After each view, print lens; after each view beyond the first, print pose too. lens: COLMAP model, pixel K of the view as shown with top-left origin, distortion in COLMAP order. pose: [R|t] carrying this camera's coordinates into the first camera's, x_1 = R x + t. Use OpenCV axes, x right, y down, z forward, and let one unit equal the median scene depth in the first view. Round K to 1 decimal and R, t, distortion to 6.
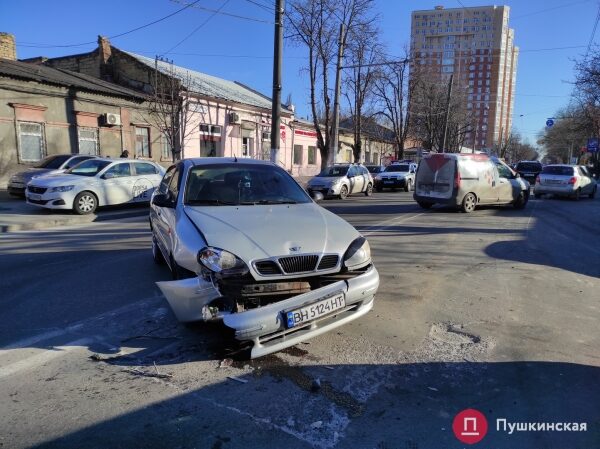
lens RADIAL K [[443.0, 0, 298.6], [0, 443.0, 227.9], [0, 0, 1]] dist [0.091416, -0.081290]
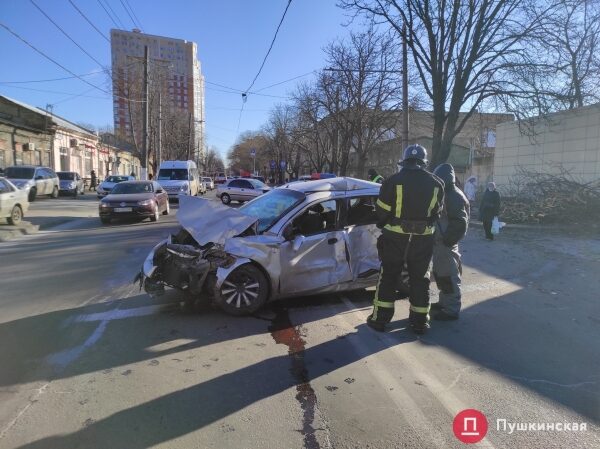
lens RADIAL K [[443.0, 0, 298.6], [0, 443.0, 227.9], [0, 0, 1]] dist [0.091416, -0.081290]
pose [[0.793494, -0.064467, 0.605154, -0.070121], [0.077376, 0.996991, 0.004753, 0.010297], [-0.603640, 0.043053, 0.796094, -0.081659]]
